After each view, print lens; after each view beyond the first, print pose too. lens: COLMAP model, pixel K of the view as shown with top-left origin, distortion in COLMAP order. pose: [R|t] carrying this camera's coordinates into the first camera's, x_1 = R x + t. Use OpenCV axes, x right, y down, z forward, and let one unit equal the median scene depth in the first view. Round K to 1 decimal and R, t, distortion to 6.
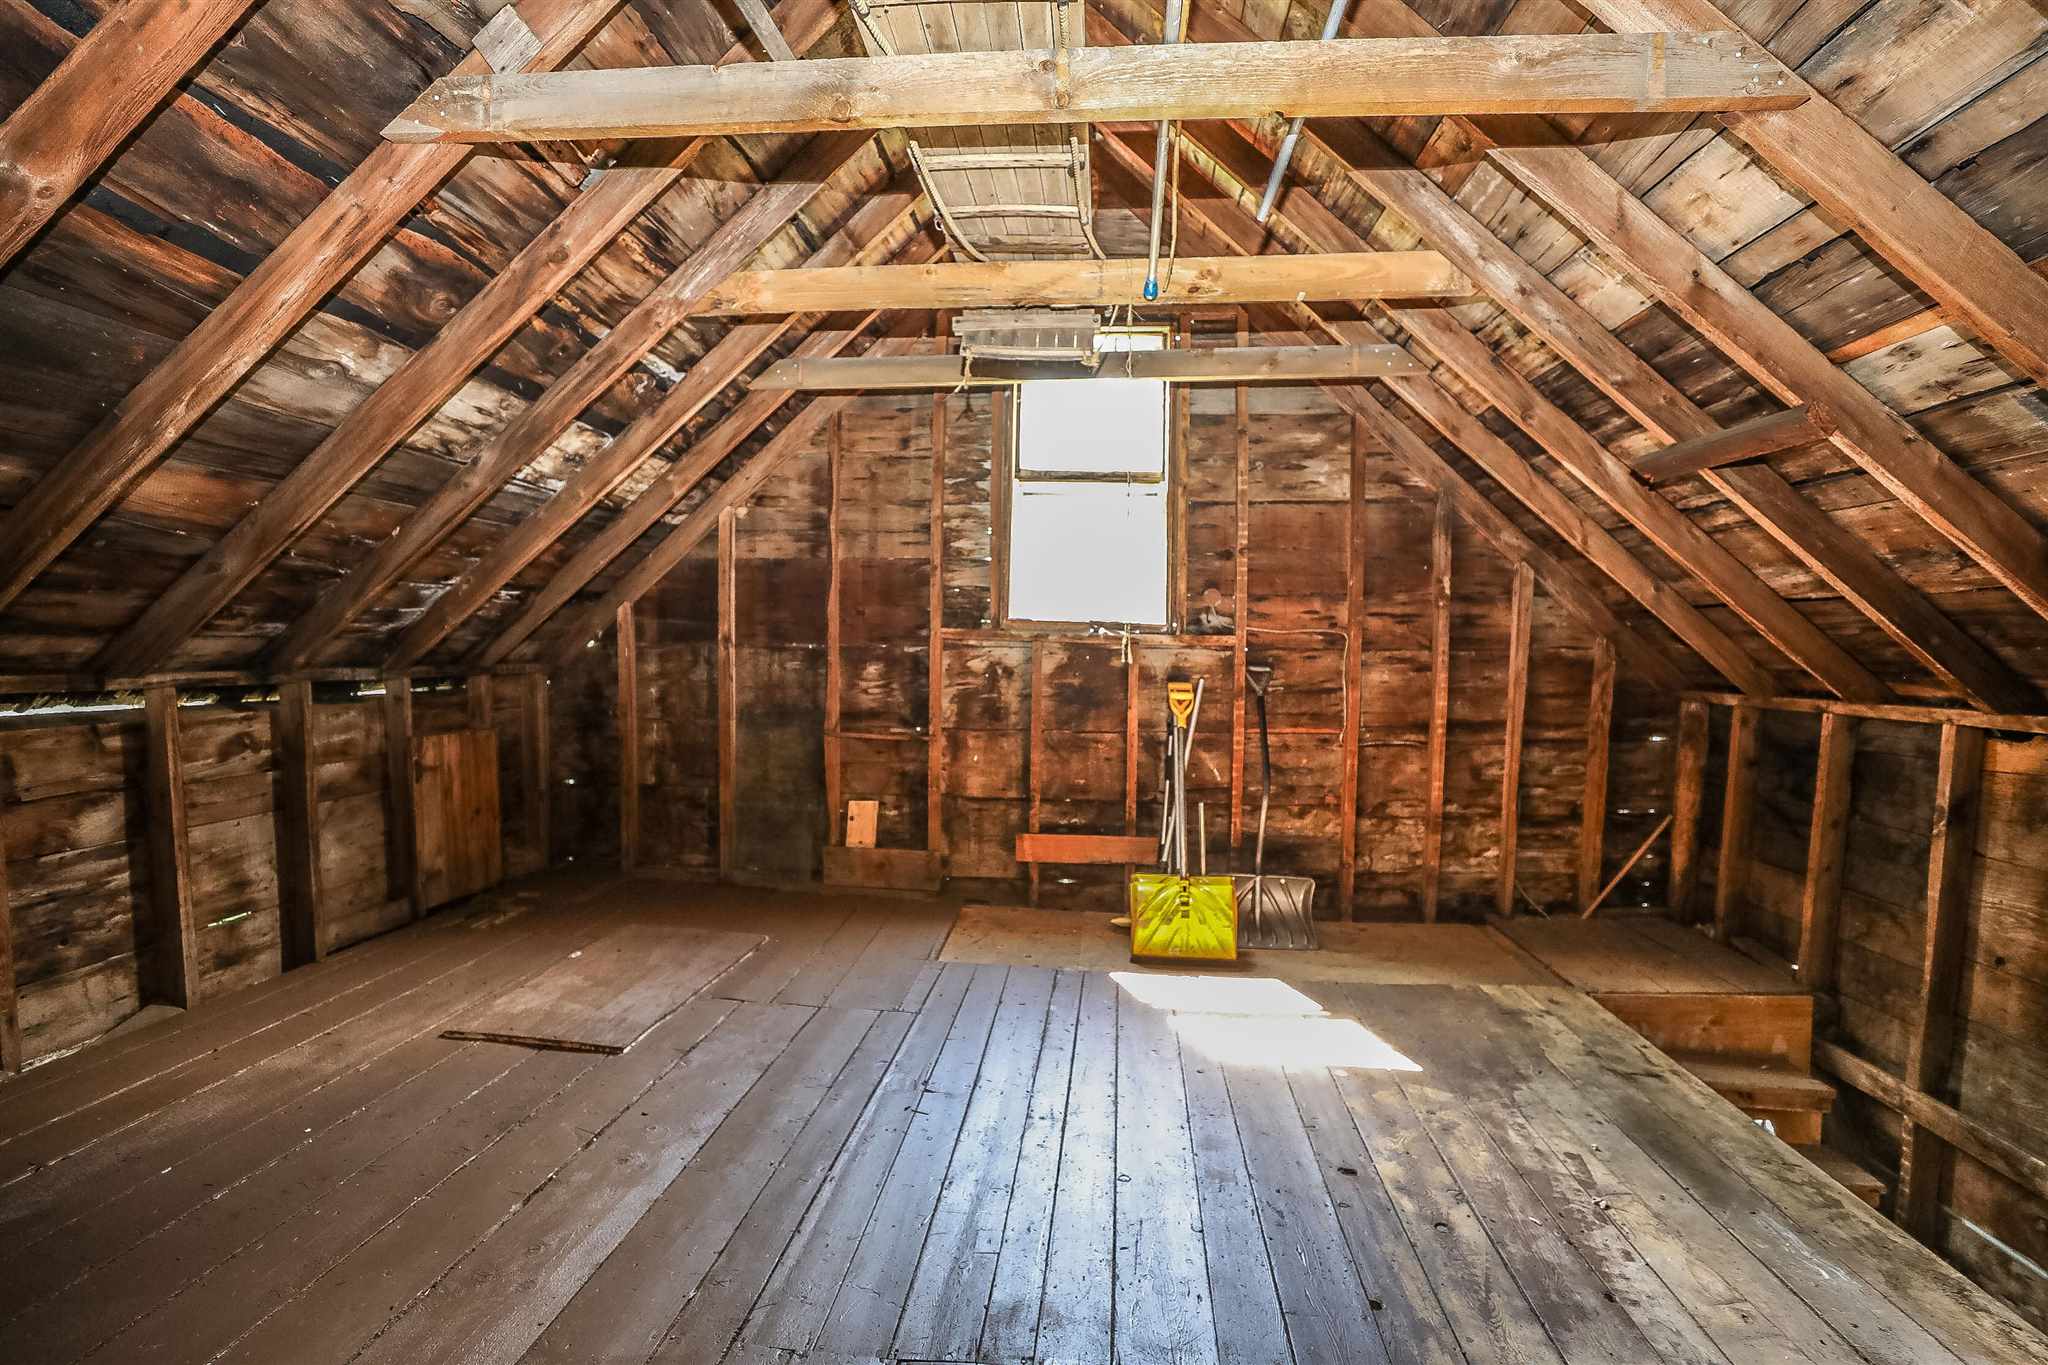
lens RADIAL K [[937.6, 0, 1025.0], [0, 937.6, 684.1], [0, 0, 1]] dist [-0.033487, 0.004237]
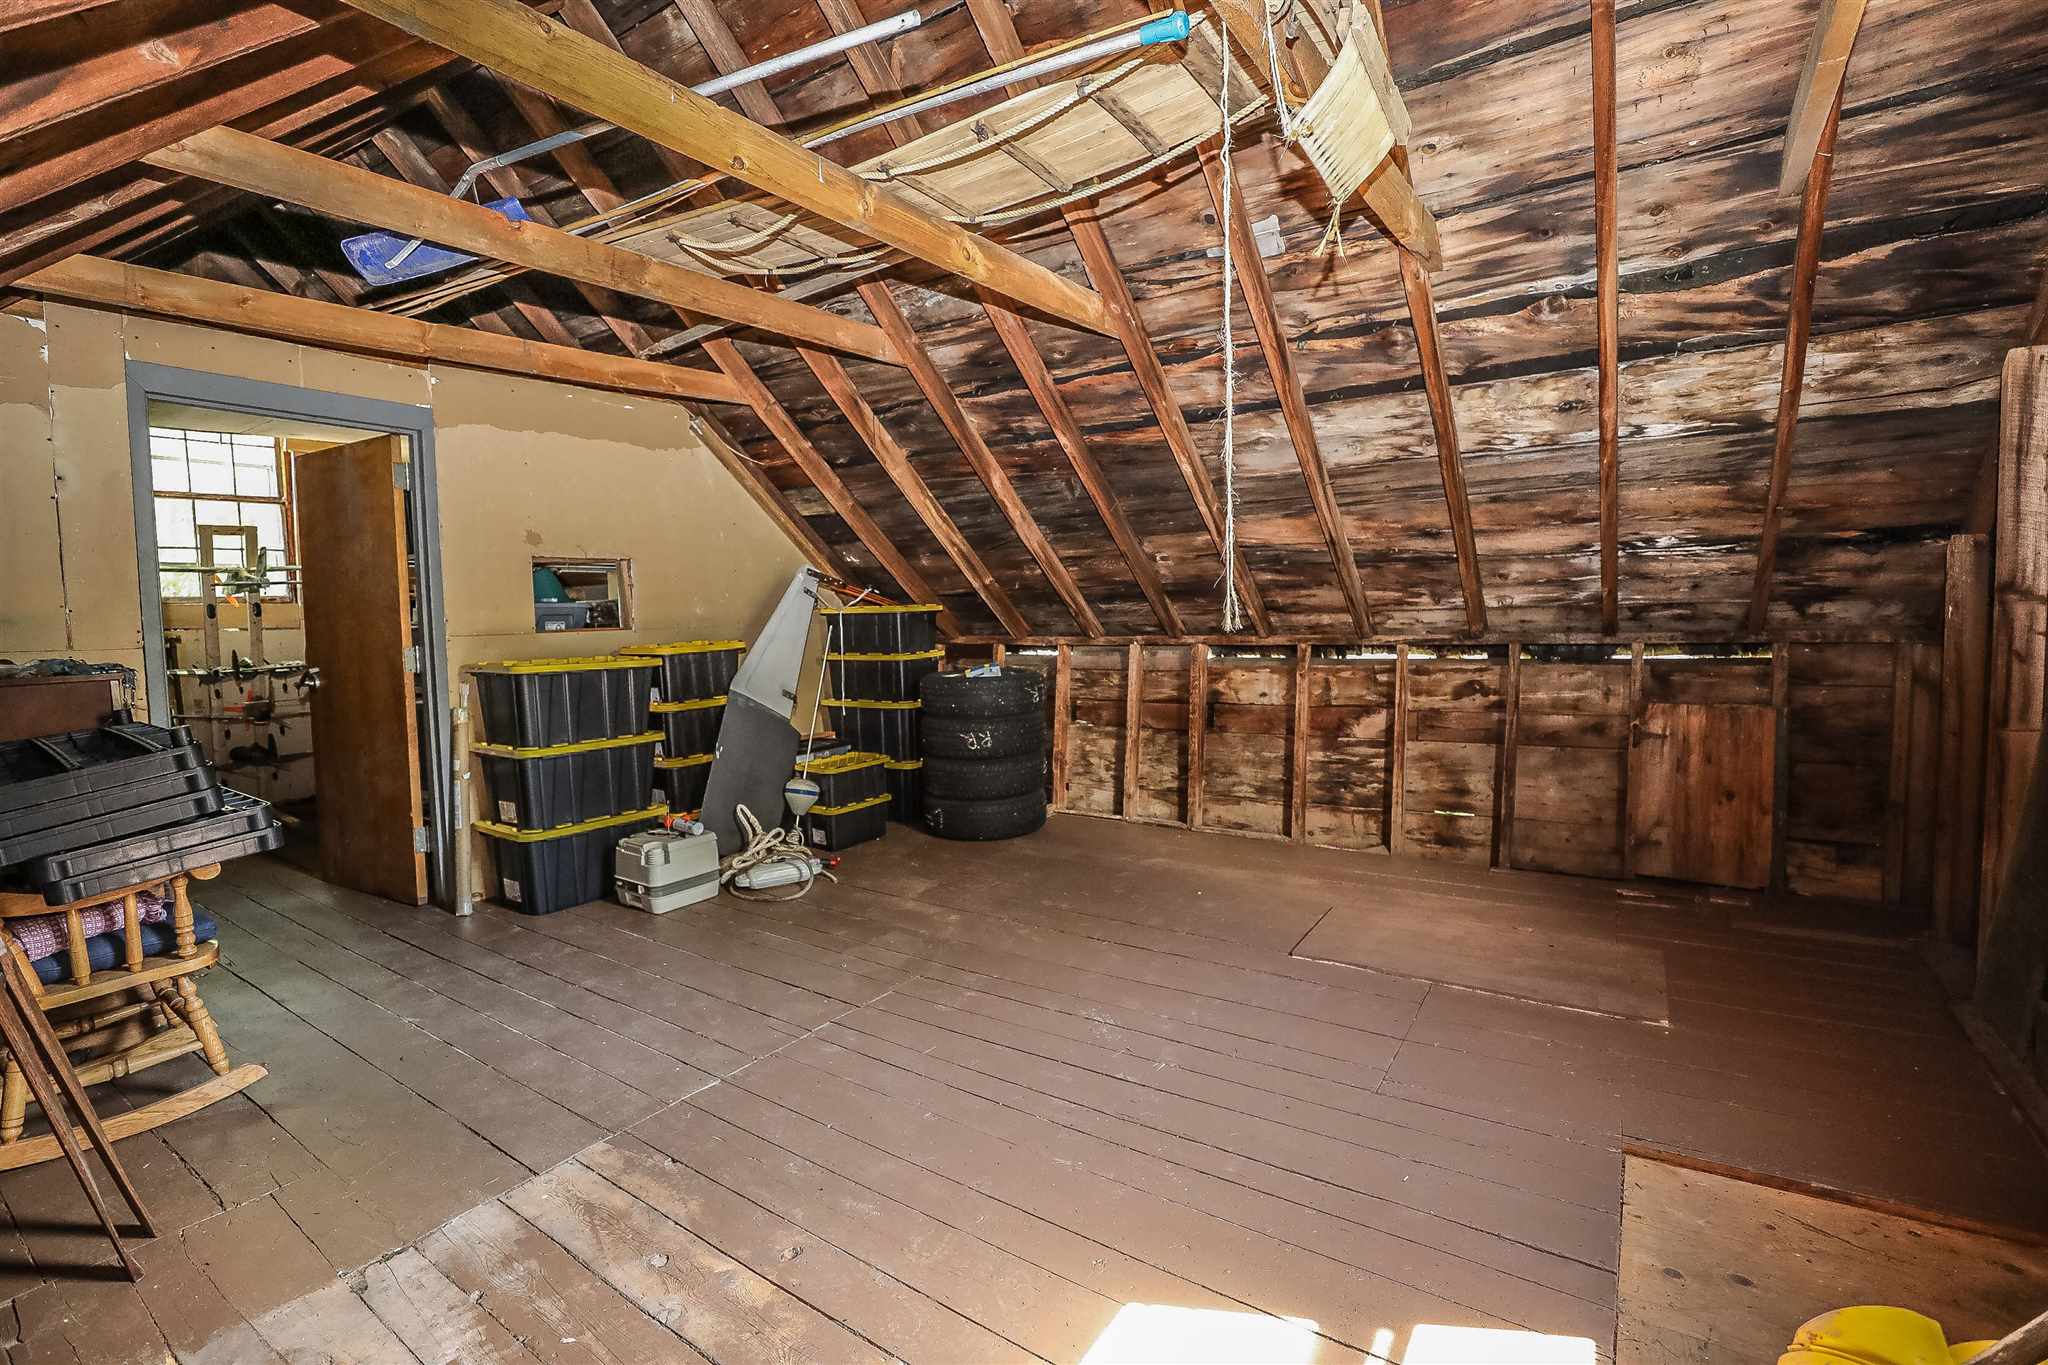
lens RADIAL K [[937.6, 0, 1023.6], [0, 937.6, 684.6], [0, 0, 1]] dist [-0.033487, 0.004237]
pose [[-0.506000, 0.048873, -0.861148, 0.689536], [-0.015436, 0.997720, 0.065694, -0.021340], [0.862395, 0.046534, -0.504092, 1.172799]]
